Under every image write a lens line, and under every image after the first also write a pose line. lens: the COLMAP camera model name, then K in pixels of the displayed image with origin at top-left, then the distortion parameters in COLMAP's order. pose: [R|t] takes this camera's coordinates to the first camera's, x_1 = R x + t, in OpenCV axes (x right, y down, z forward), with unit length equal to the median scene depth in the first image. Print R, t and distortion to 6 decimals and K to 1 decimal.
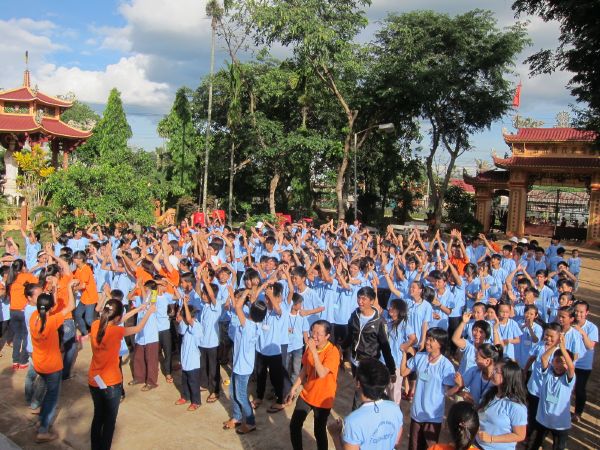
lens RADIAL K [[506.7, 0, 296.4], [0, 506.7, 230.0], [0, 0, 1]] dist [-0.050300, 0.011165]
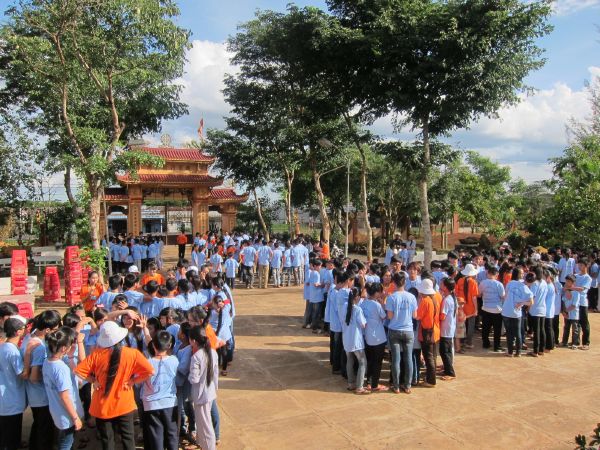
lens RADIAL K [[506.7, 0, 287.7], [0, 506.7, 220.8], [0, 0, 1]] dist [-0.050300, 0.011165]
pose [[0.513693, -0.070995, 0.855032, -0.313072], [0.114192, 0.993362, 0.013876, -0.025577], [-0.850341, 0.090509, 0.518390, 0.182391]]
